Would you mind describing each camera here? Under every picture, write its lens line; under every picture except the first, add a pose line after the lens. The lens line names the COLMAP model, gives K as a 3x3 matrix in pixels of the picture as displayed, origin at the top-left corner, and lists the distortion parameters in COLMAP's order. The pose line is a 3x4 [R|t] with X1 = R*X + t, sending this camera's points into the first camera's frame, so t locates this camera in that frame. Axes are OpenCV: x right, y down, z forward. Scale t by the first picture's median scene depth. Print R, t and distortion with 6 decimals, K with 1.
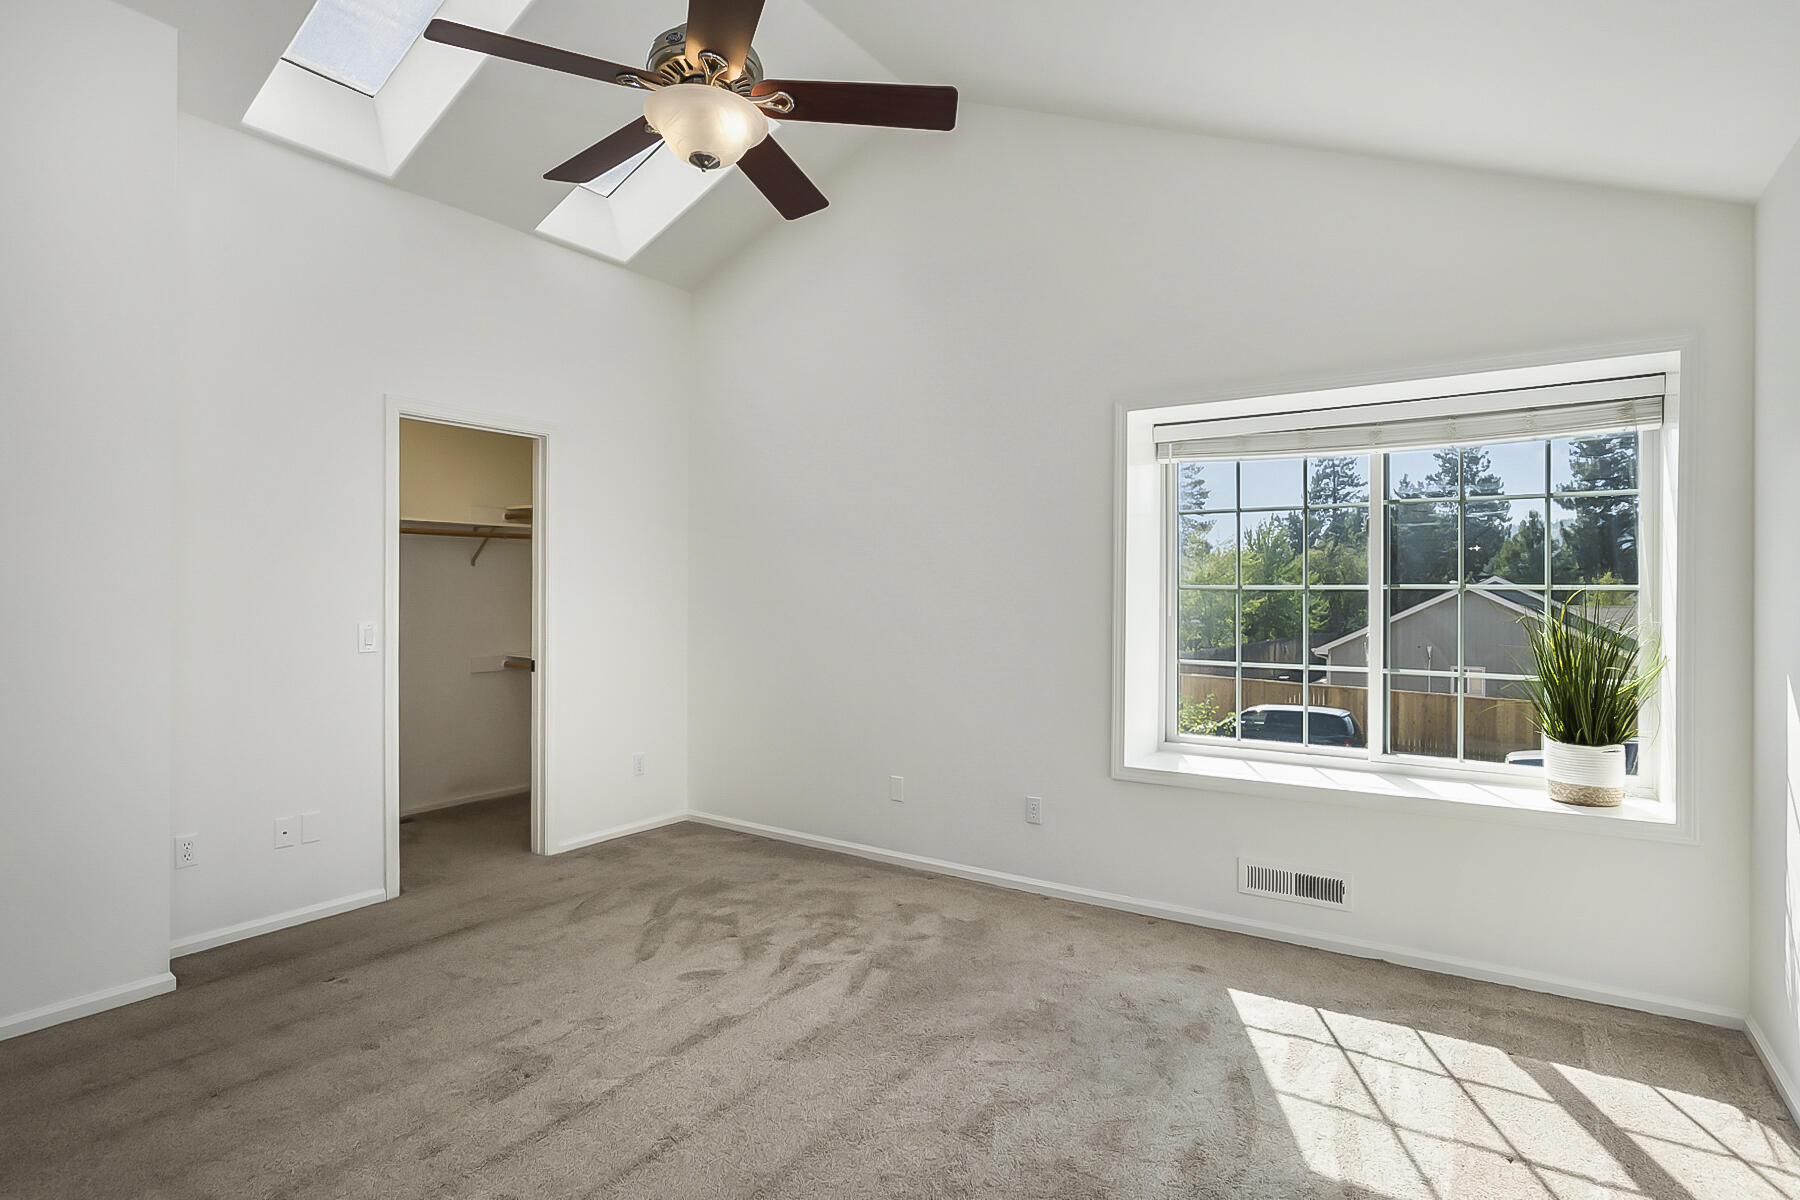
lens RADIAL K [[914.7, 0, 886.5], [0, 914.7, 587.9], [0, 0, 1]] dist [-0.020313, 0.007608]
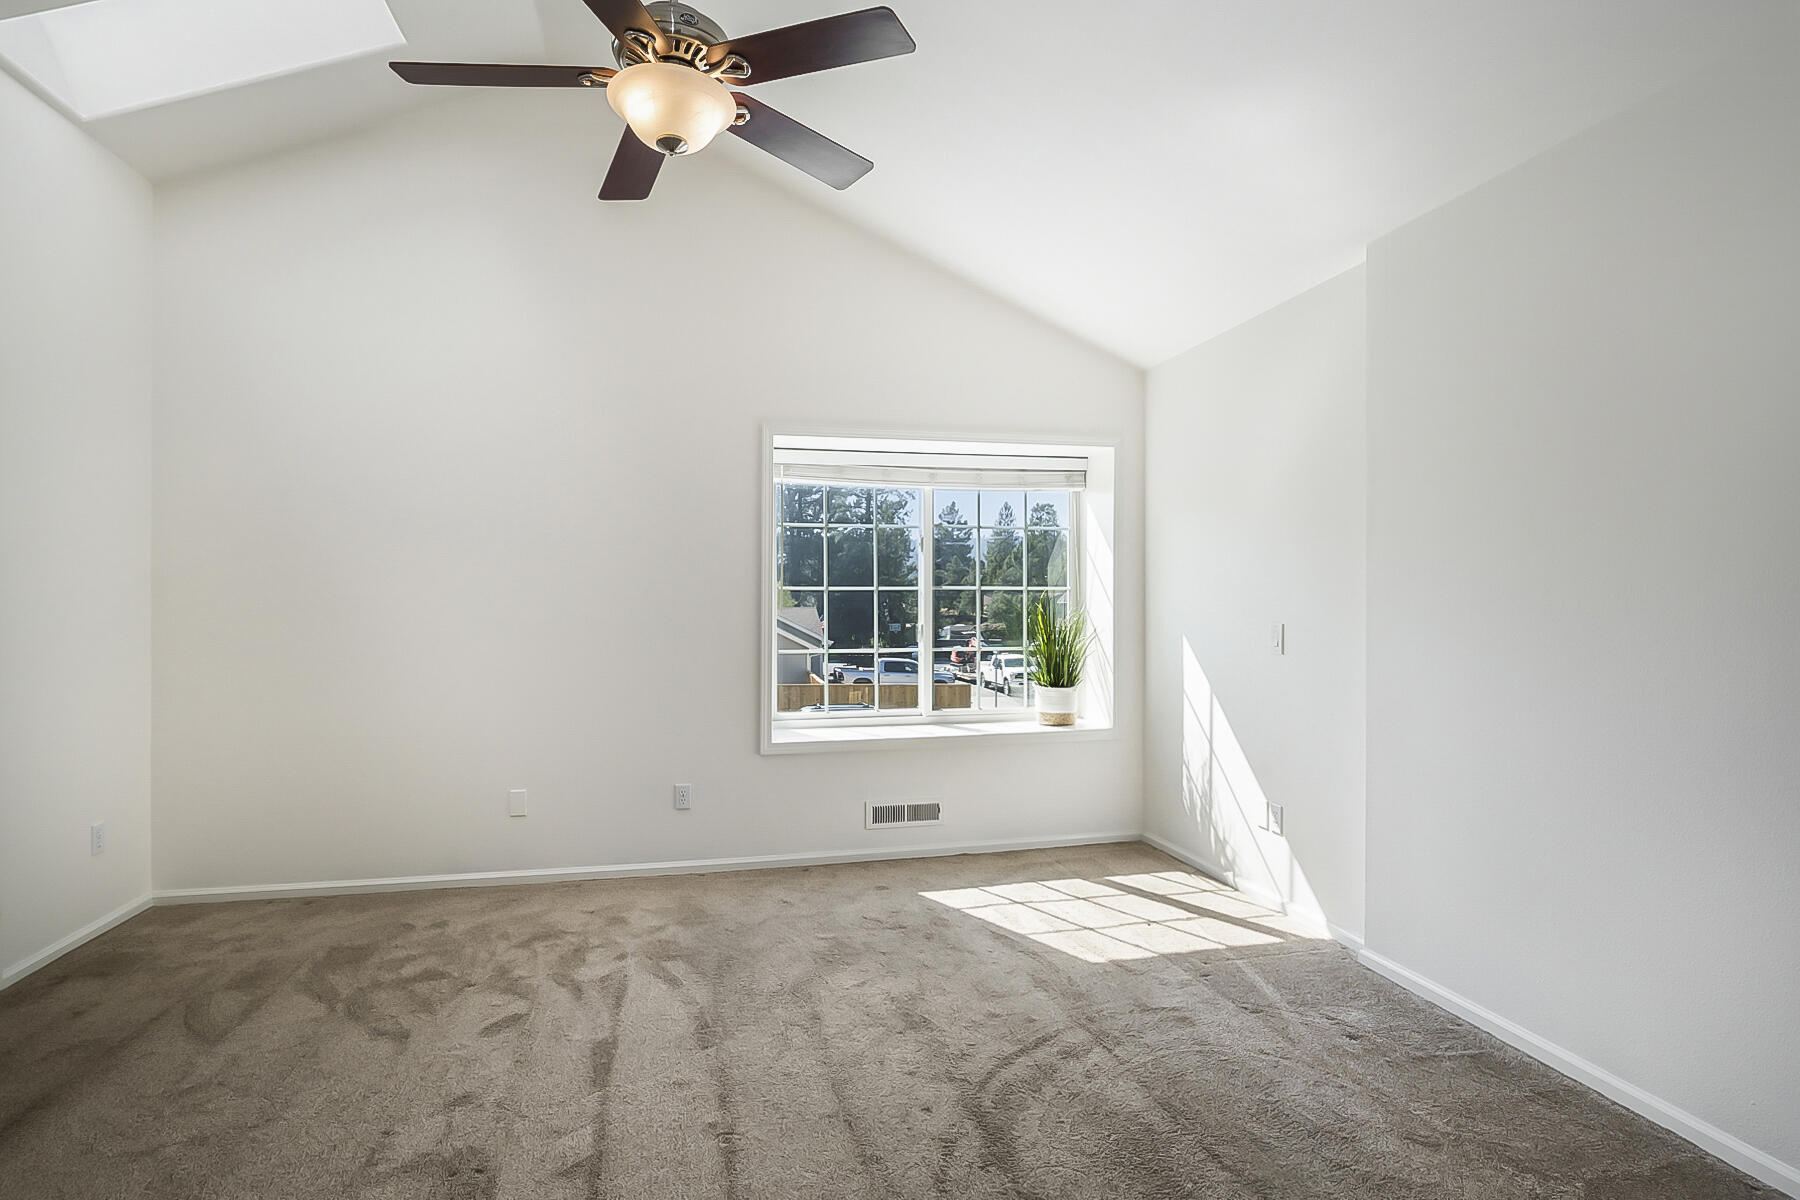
lens RADIAL K [[914.7, 0, 891.2], [0, 914.7, 597.9], [0, 0, 1]] dist [-0.020313, 0.007608]
pose [[0.680773, -0.004645, 0.732480, -0.565878], [0.000154, 0.999981, 0.006199, 0.006141], [-0.732494, -0.004107, 0.680761, 0.122827]]
